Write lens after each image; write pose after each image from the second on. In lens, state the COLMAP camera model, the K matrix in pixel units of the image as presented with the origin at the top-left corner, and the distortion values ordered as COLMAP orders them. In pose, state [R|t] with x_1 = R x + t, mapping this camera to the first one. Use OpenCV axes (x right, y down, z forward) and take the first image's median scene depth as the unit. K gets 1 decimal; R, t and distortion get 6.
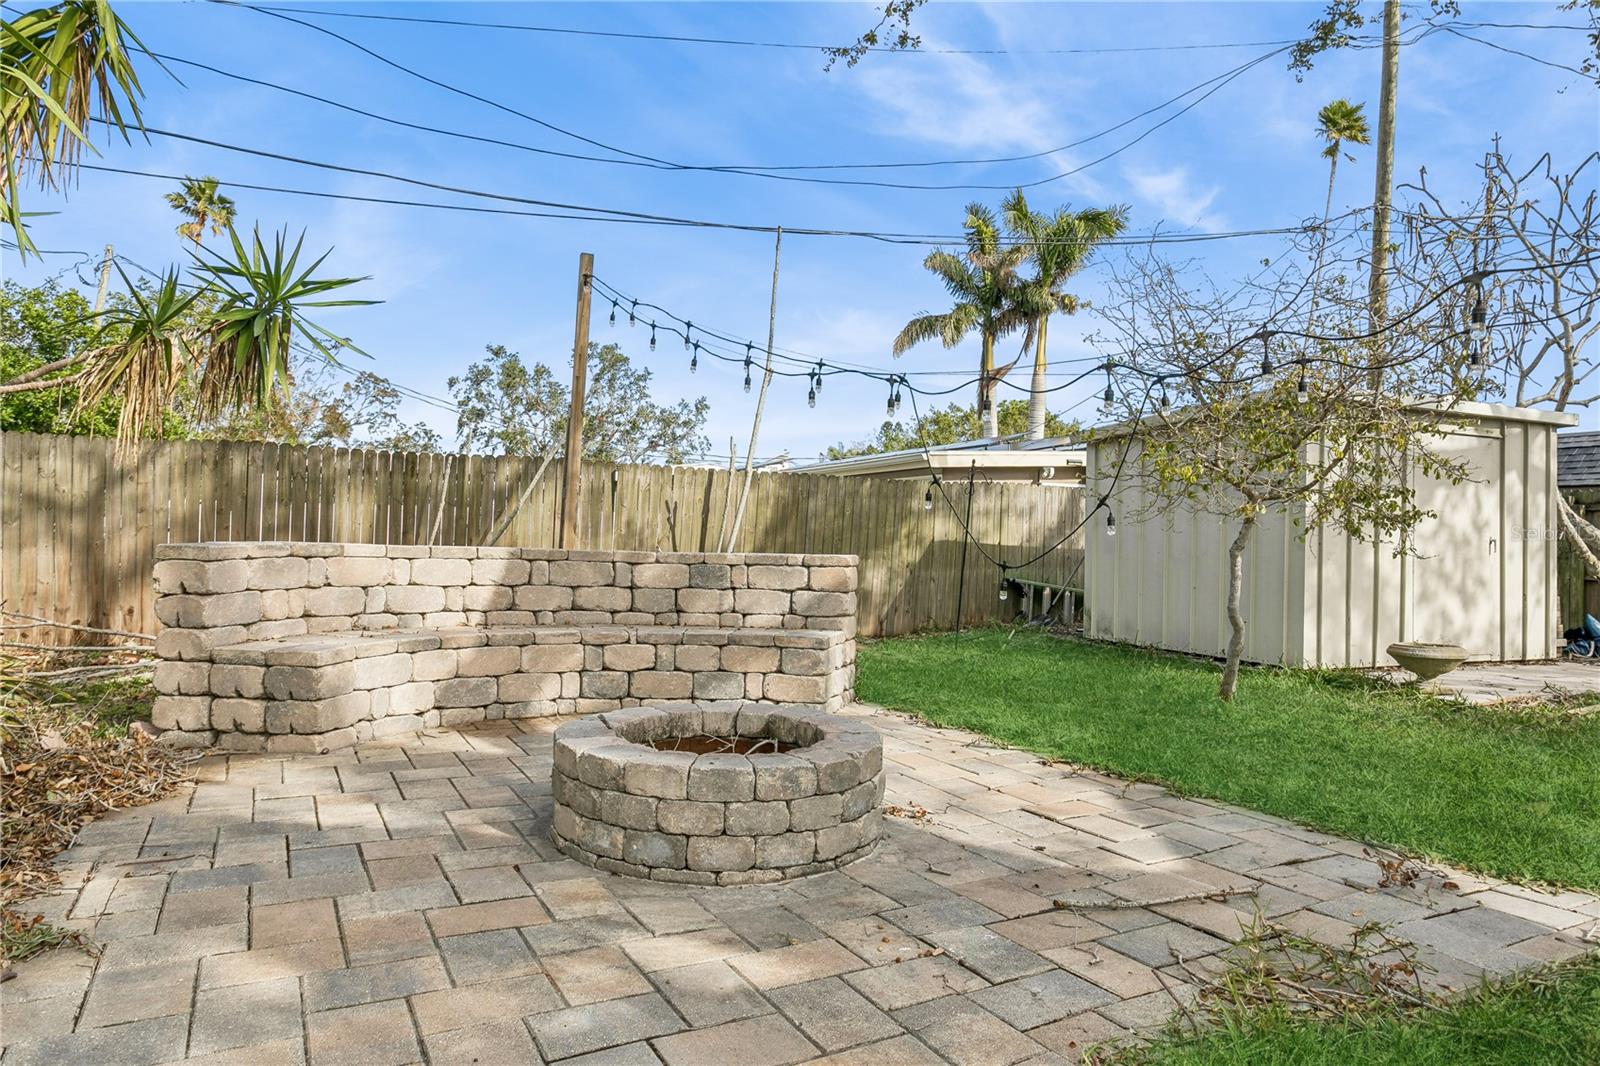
lens RADIAL K [[1012.0, 0, 804.5], [0, 1012.0, 530.5], [0, 0, 1]] dist [0.004880, 0.003155]
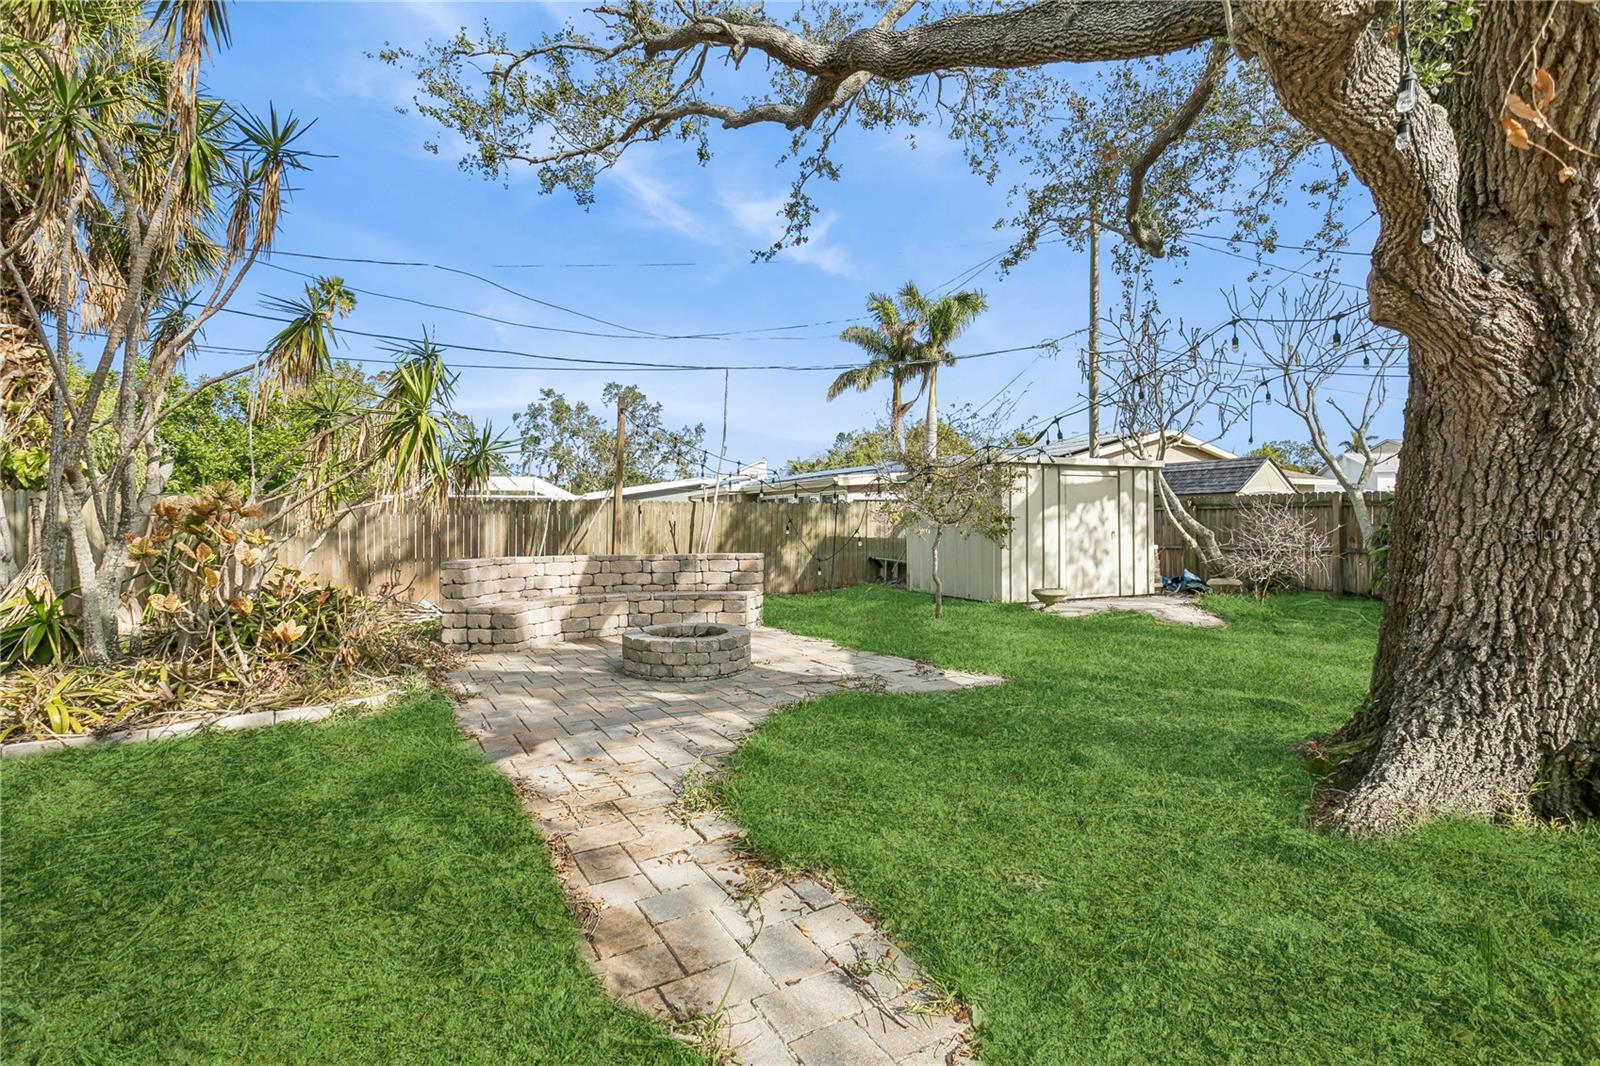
lens RADIAL K [[781.4, 0, 794.2], [0, 781.4, 532.2], [0, 0, 1]] dist [0.001030, 0.005160]
pose [[0.999486, -0.030334, 0.010369, 0.056848], [0.030081, 0.999266, 0.023715, -0.029668], [-0.011081, -0.023391, 0.999665, -0.315254]]
